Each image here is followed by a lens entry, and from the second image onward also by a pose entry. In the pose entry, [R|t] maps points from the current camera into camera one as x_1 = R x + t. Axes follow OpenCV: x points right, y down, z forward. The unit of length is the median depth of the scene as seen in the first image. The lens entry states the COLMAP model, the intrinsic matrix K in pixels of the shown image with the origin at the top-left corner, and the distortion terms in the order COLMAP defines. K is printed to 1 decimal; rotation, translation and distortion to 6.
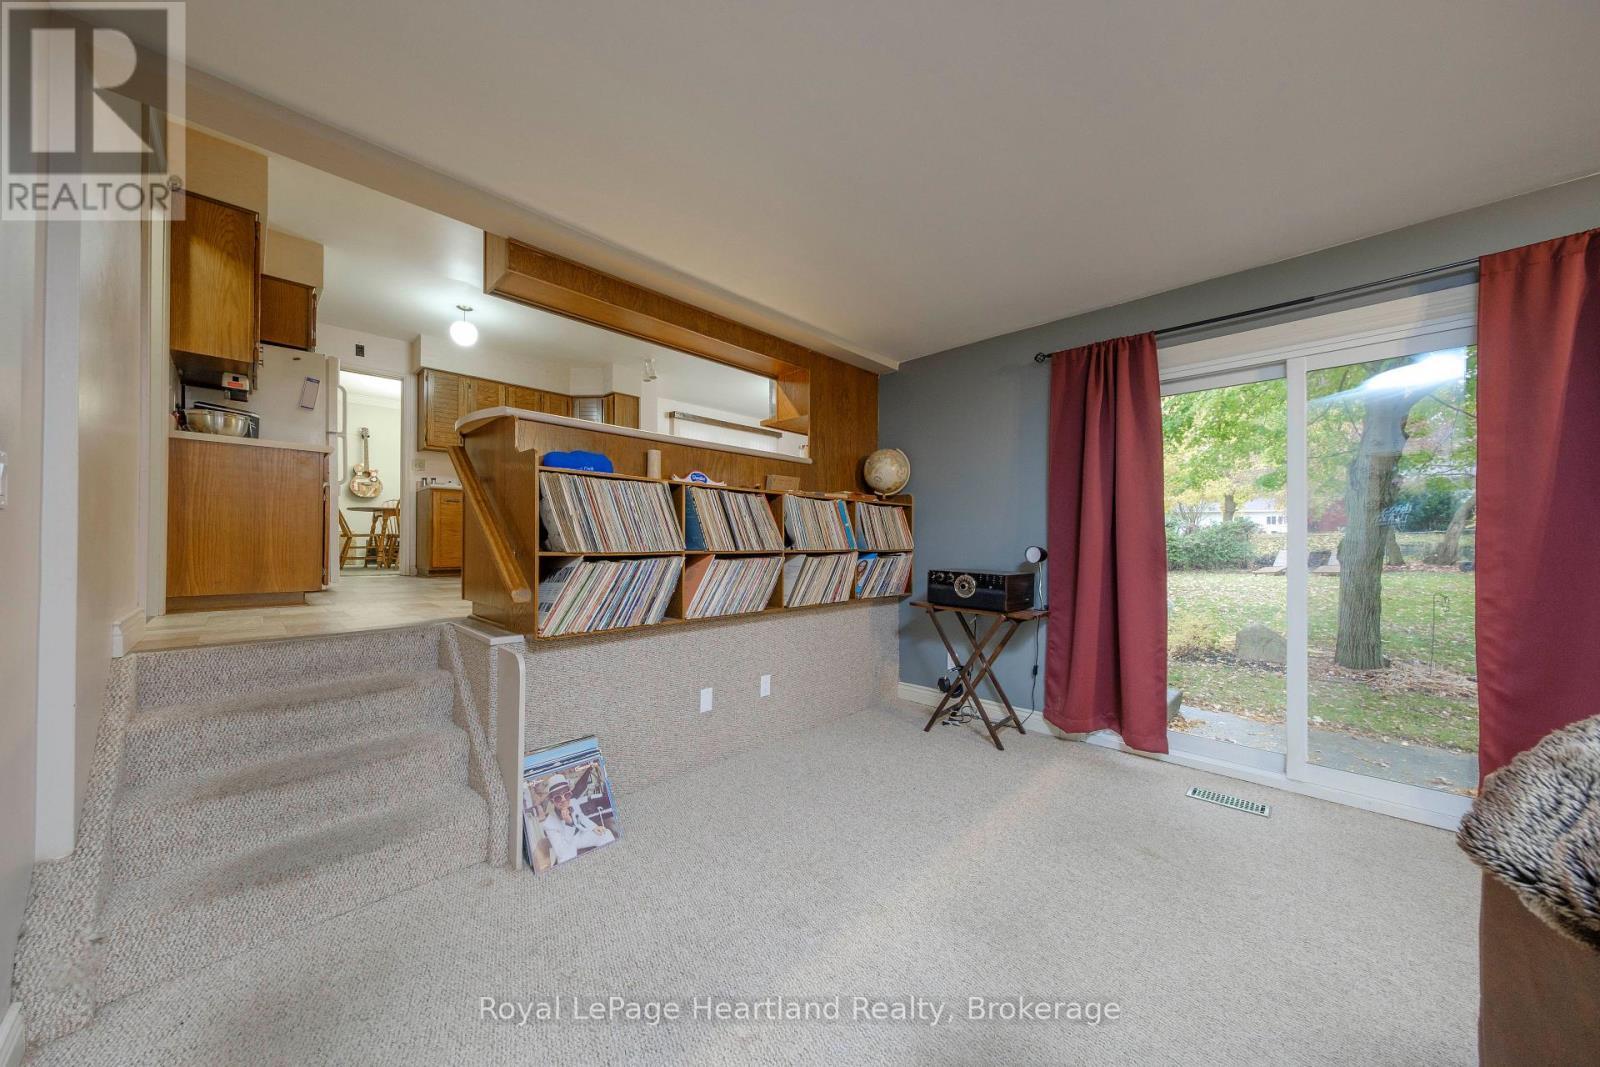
lens RADIAL K [[541.5, 0, 787.6], [0, 541.5, 543.0], [0, 0, 1]] dist [0.001366, -0.000223]
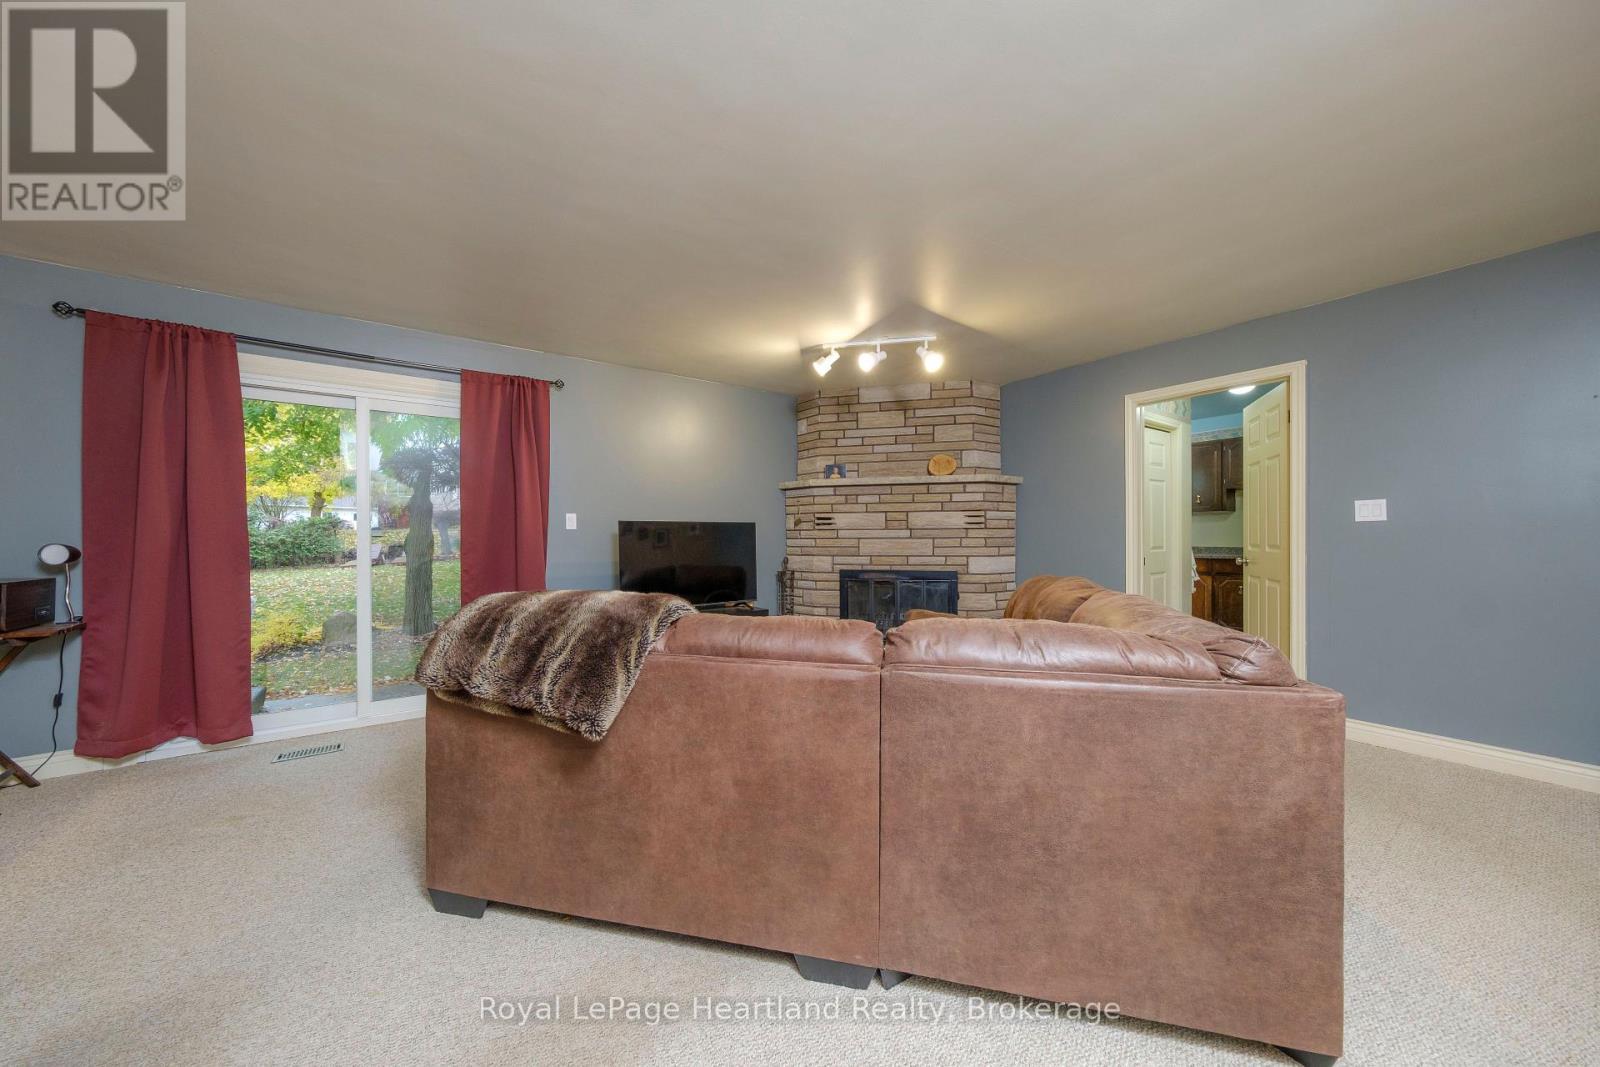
lens RADIAL K [[541.5, 0, 792.3], [0, 541.5, 538.5], [0, 0, 1]] dist [0.001366, -0.000223]
pose [[0.168092, -0.004543, 0.985761, -0.066390], [0.004386, 0.999983, 0.003860, -0.000102], [-0.985762, 0.003674, 0.168109, -0.089366]]
